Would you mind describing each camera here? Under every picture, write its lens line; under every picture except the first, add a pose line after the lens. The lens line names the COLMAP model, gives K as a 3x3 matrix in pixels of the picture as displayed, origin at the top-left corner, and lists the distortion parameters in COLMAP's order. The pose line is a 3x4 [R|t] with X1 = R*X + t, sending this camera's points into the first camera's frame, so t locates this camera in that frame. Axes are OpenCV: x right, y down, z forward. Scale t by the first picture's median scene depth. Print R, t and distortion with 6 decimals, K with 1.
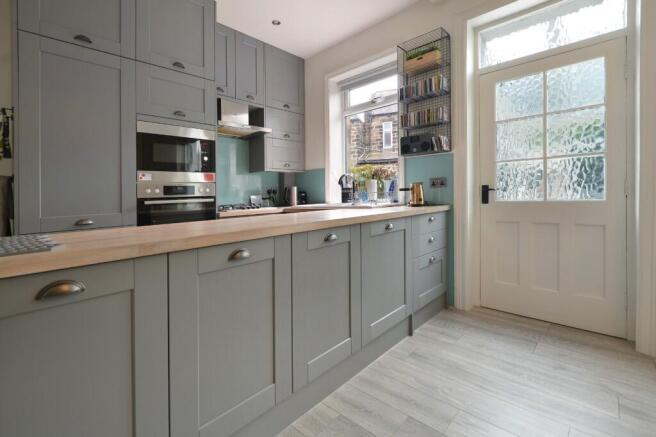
lens RADIAL K [[282.3, 0, 346.1], [0, 282.3, 193.8], [0, 0, 1]] dist [0.004472, 0.000499]
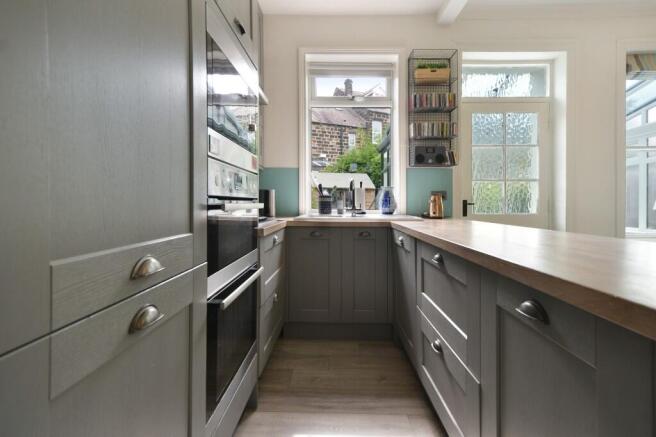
lens RADIAL K [[296.7, 0, 327.9], [0, 296.7, 197.7], [0, 0, 1]] dist [0.003742, 0.000735]
pose [[0.762582, 0.045592, 0.645283, -0.704528], [-0.028462, 0.998912, -0.036942, 0.020857], [-0.646265, 0.009805, 0.763050, 0.456530]]
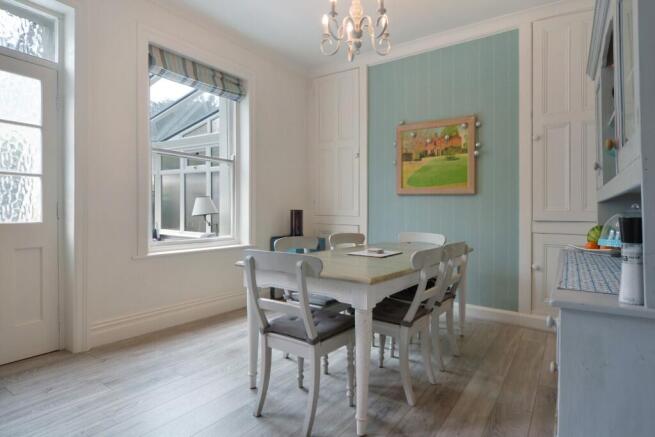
lens RADIAL K [[363.1, 0, 329.3], [0, 363.1, 216.8], [0, 0, 1]] dist [0.003286, 0.001633]
pose [[-0.135428, 0.017121, 0.990639, -0.444068], [-0.013897, 0.999719, -0.019178, 0.009588], [-0.990690, -0.016364, -0.135152, 0.134265]]
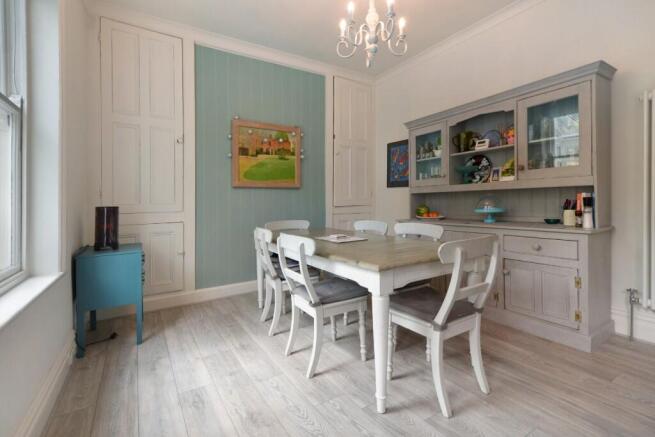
lens RADIAL K [[296.3, 0, 328.8], [0, 296.3, 203.1], [0, 0, 1]] dist [0.003742, 0.000735]
pose [[-0.964162, 0.052617, 0.260044, 0.392579], [0.052873, 0.998583, -0.006016, -0.023085], [-0.259992, 0.007949, -0.965578, 0.829725]]
